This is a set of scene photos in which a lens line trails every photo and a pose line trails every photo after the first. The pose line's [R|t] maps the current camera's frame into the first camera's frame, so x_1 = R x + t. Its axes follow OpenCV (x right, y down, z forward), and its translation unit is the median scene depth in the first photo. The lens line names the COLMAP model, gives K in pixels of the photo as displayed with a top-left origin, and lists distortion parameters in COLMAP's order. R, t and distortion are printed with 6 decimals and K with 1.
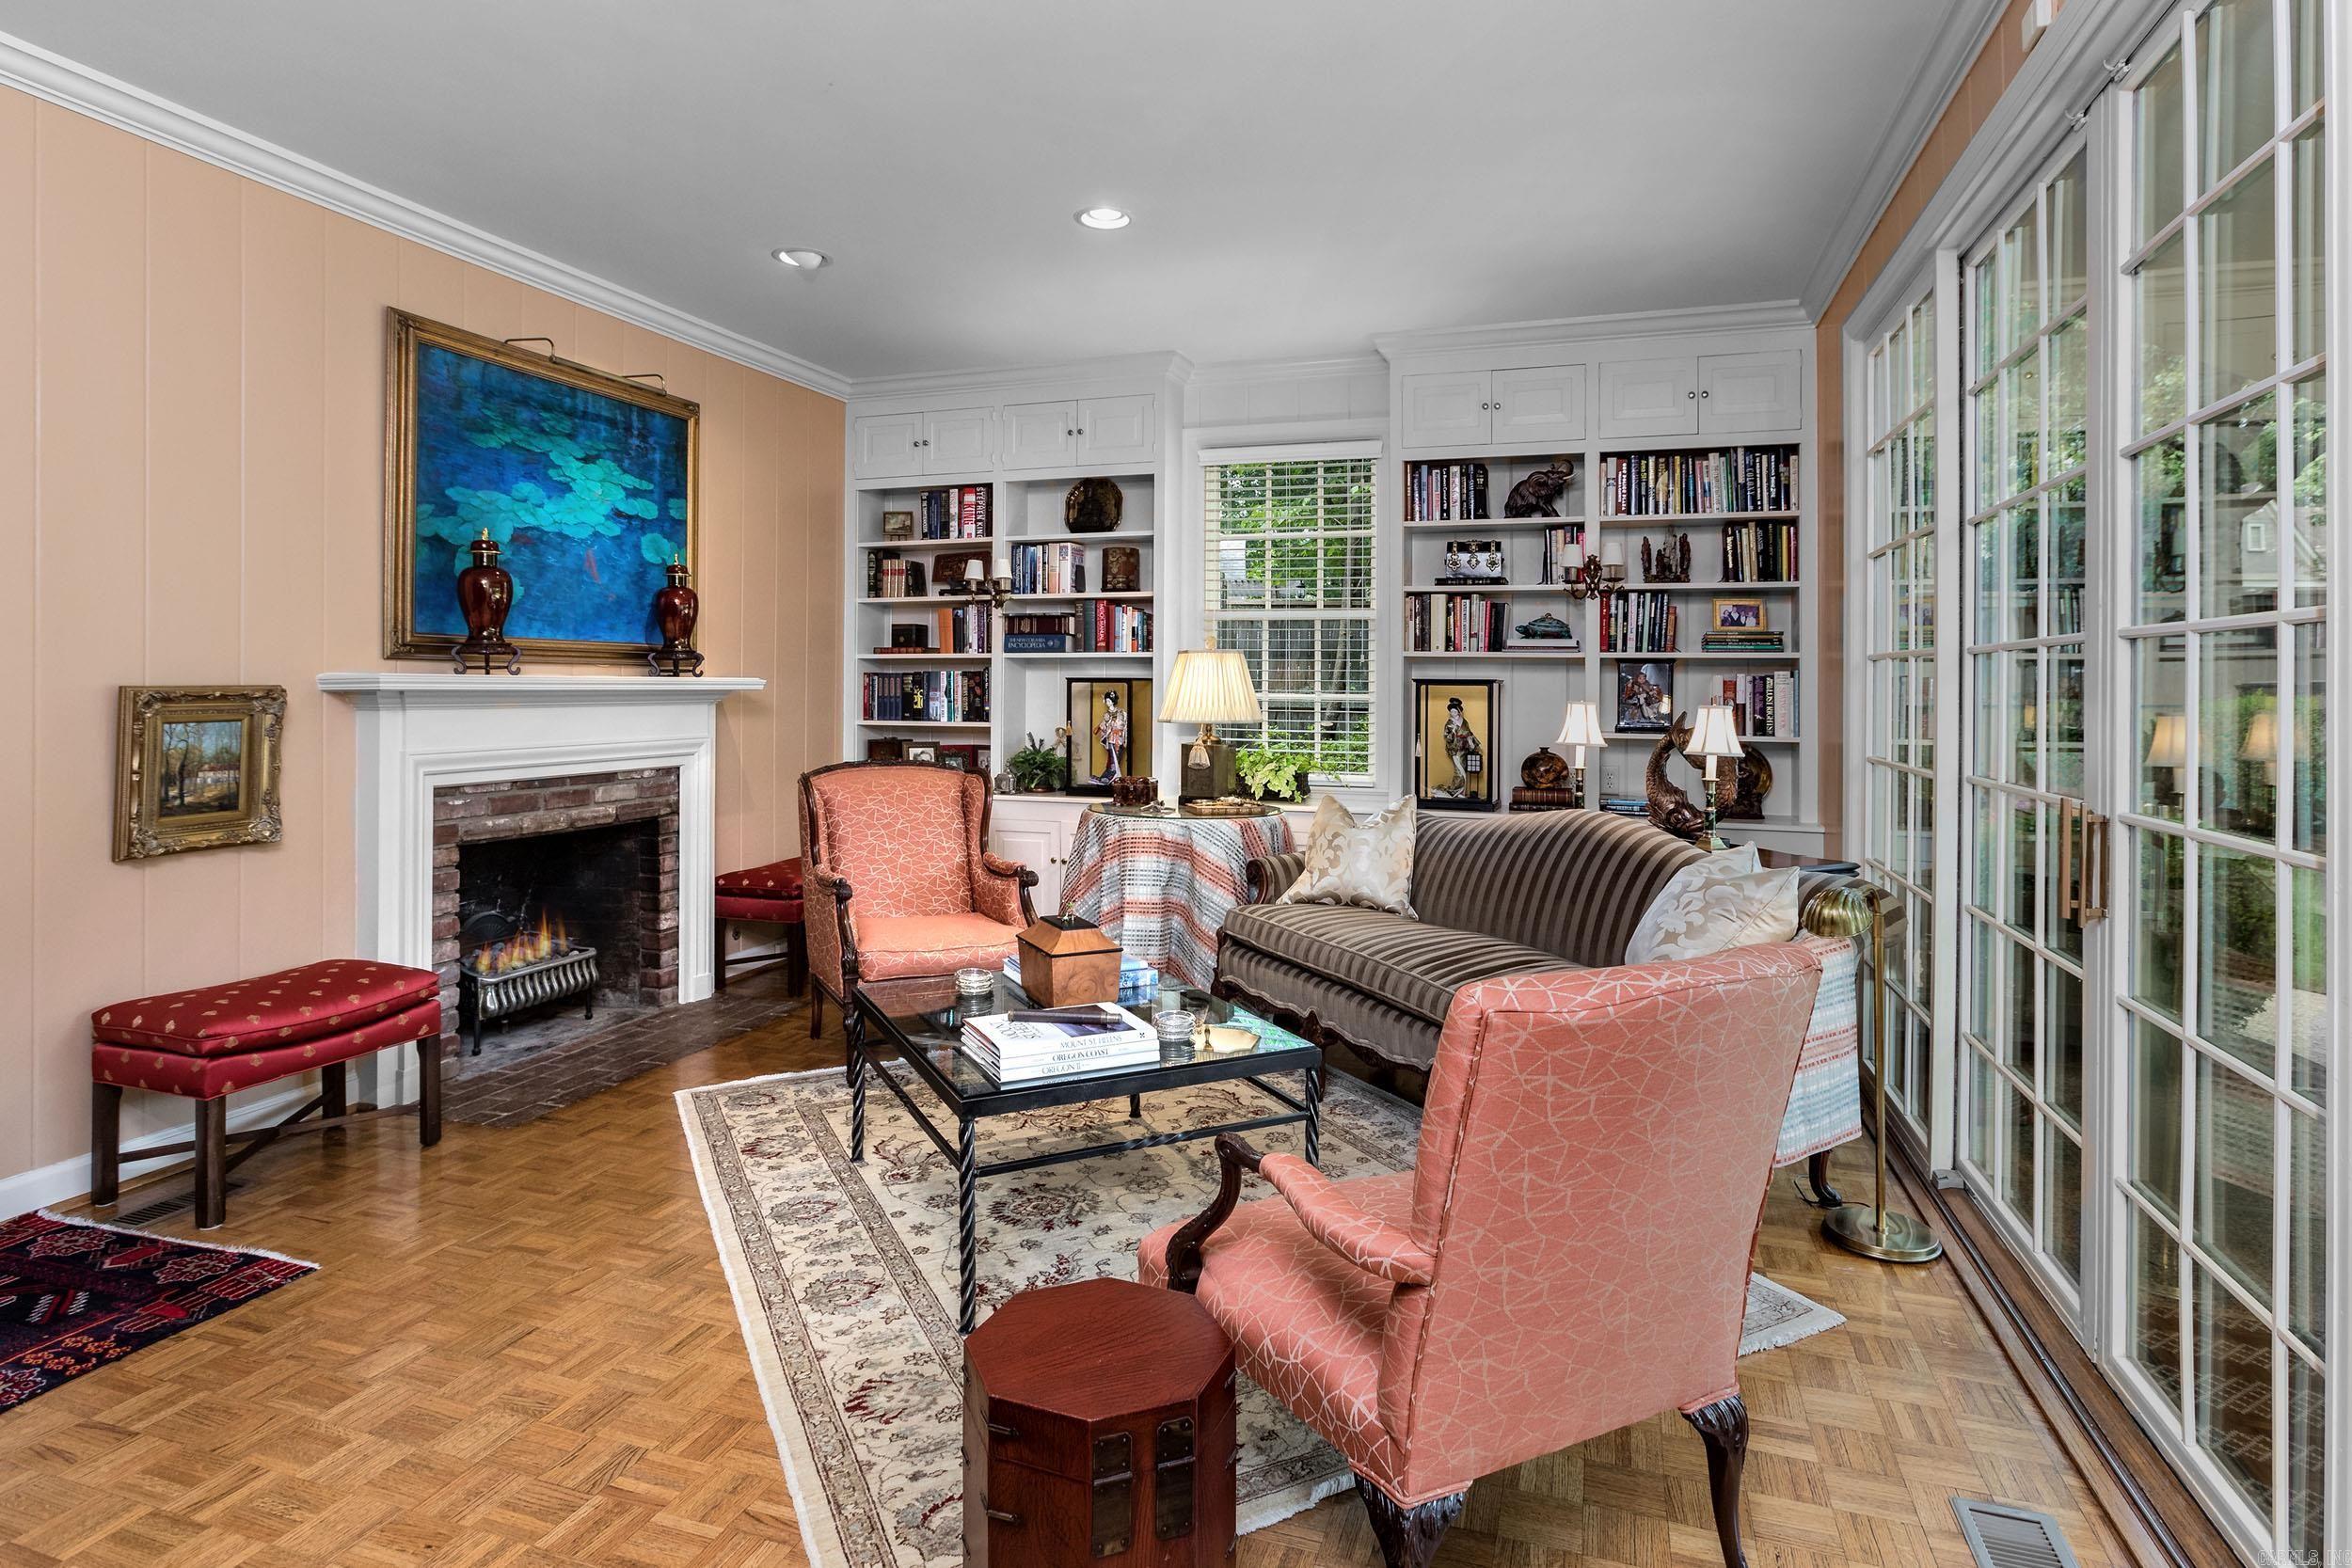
lens RADIAL K [[1237.7, 0, 1187.2], [0, 1237.7, 683.6], [0, 0, 1]] dist [-0.021166, -0.000033]
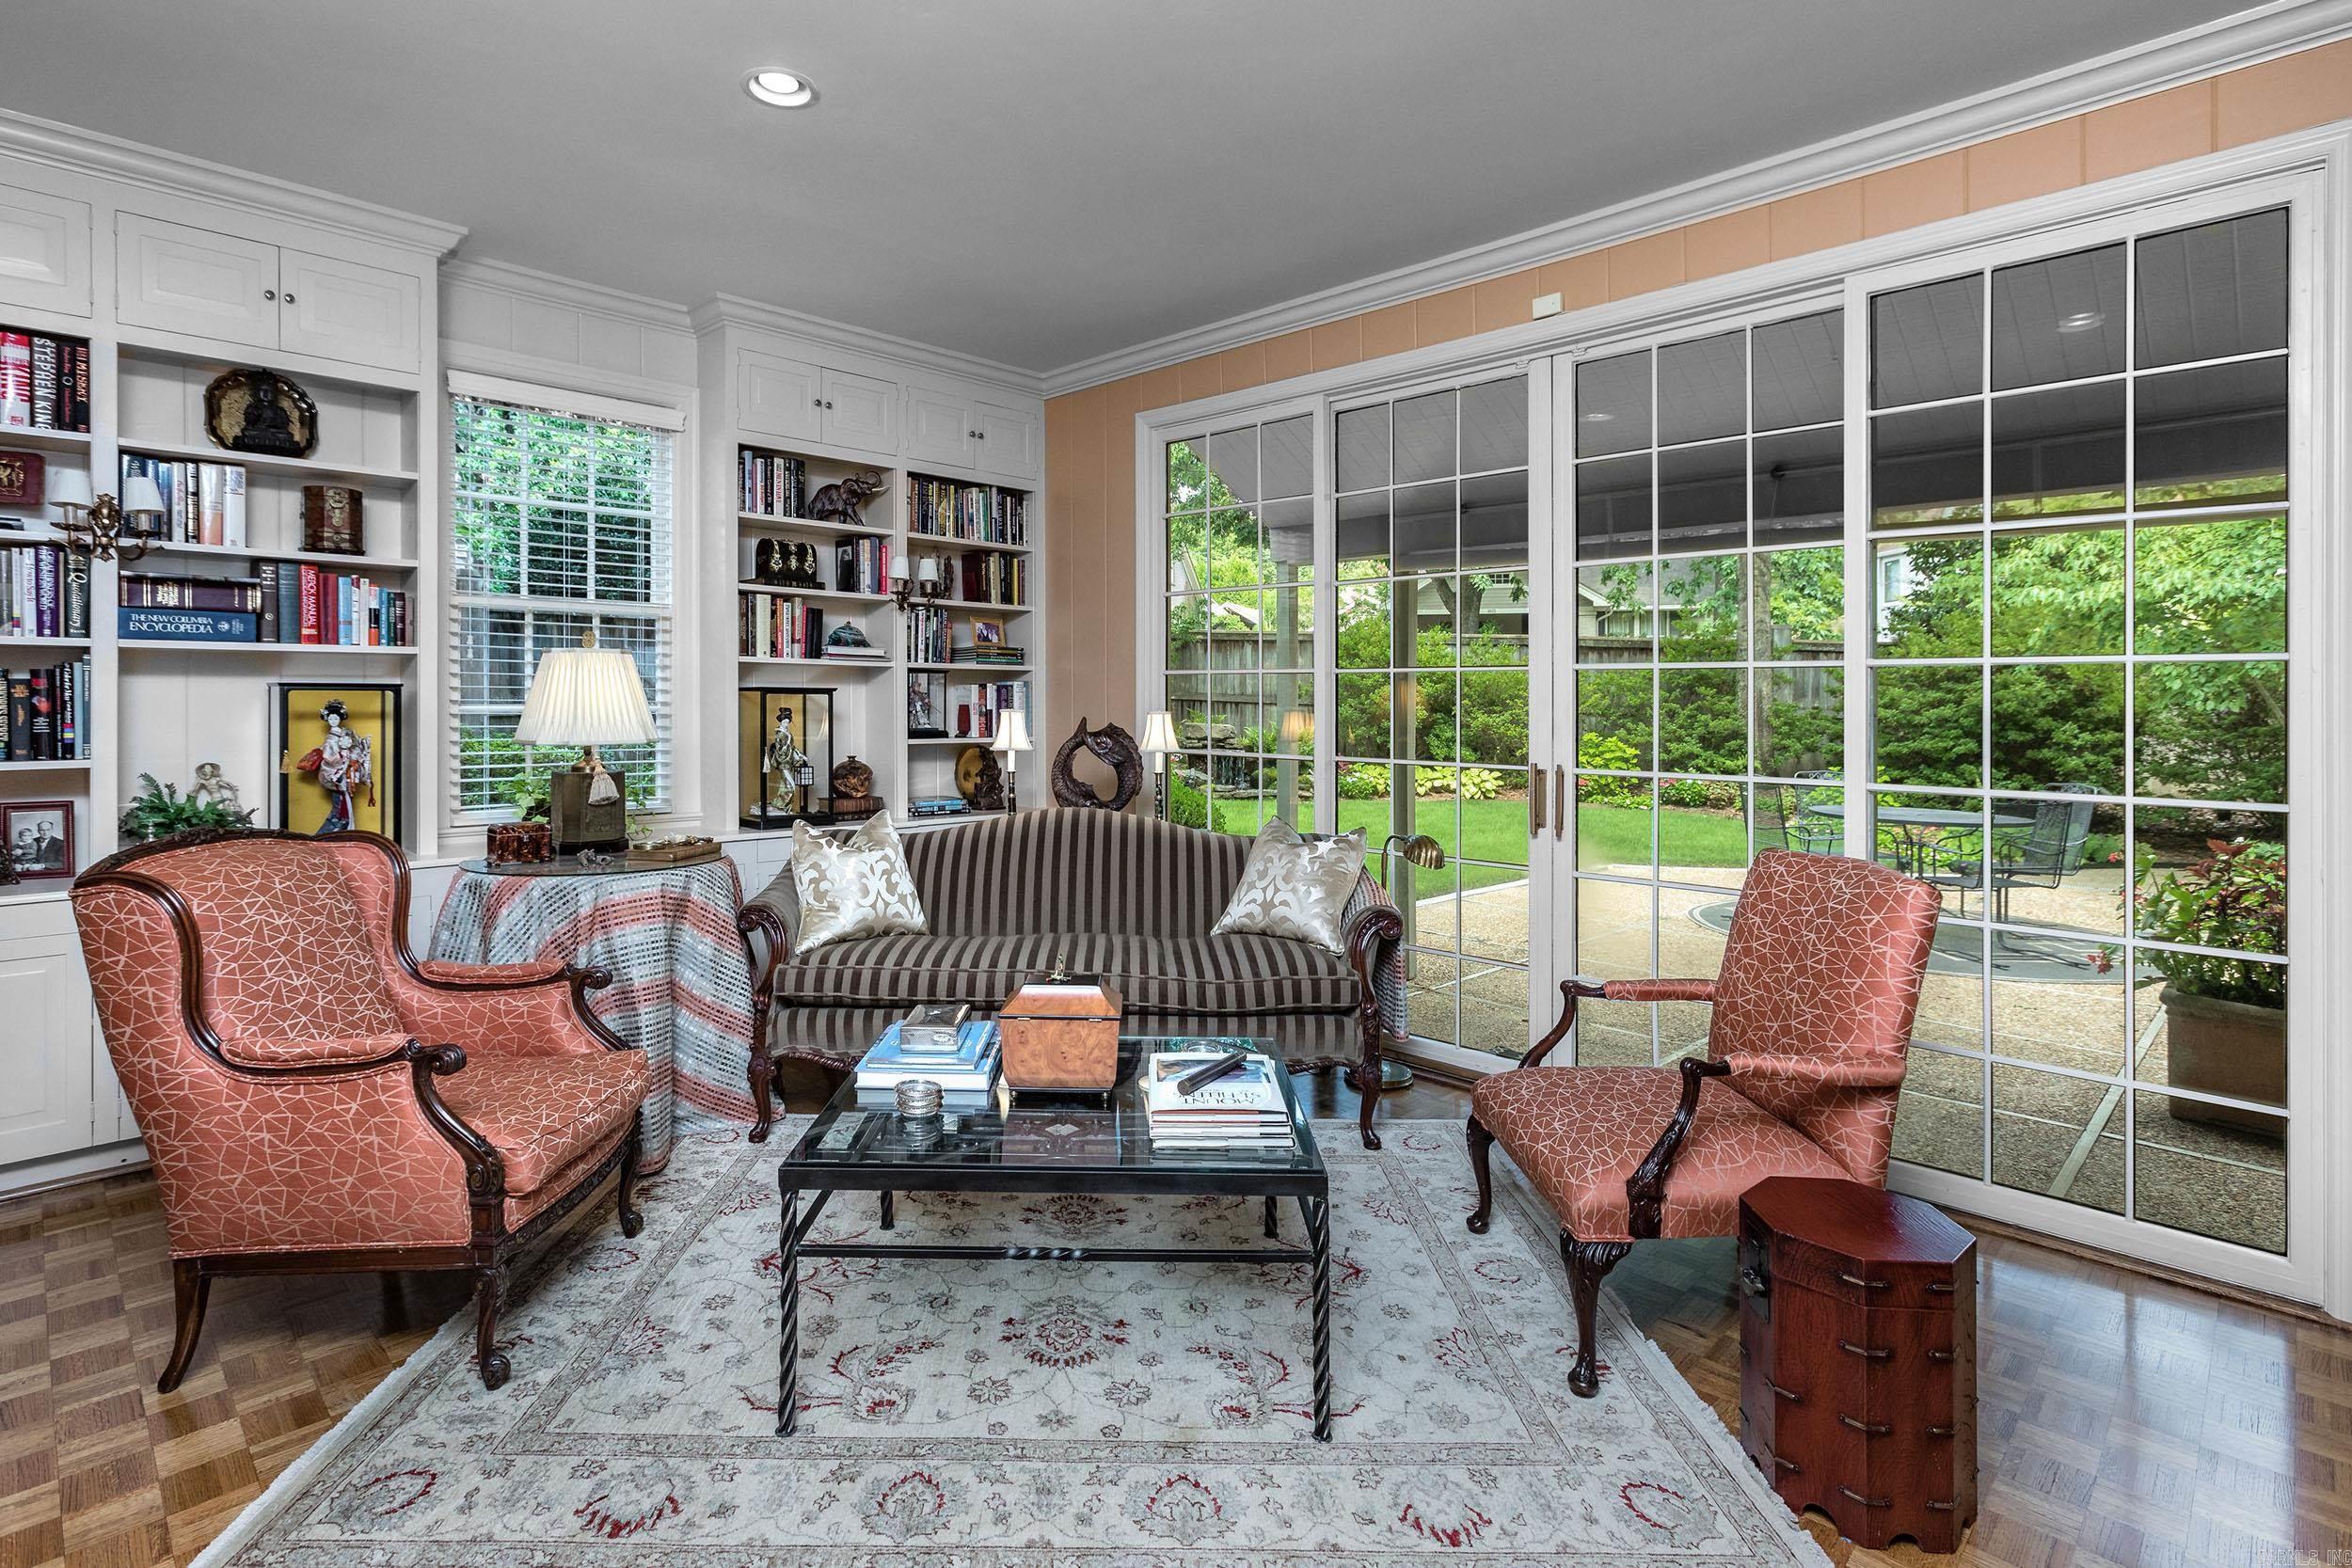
lens RADIAL K [[1176.2, 0, 1227.9], [0, 1176.2, 691.1], [0, 0, 1]] dist [-0.030715, 0.021065]
pose [[0.441374, -0.001344, 0.897322, -0.431723], [-0.005414, 0.999977, 0.004161, -0.006171], [-0.897307, -0.006694, 0.441356, 0.311722]]
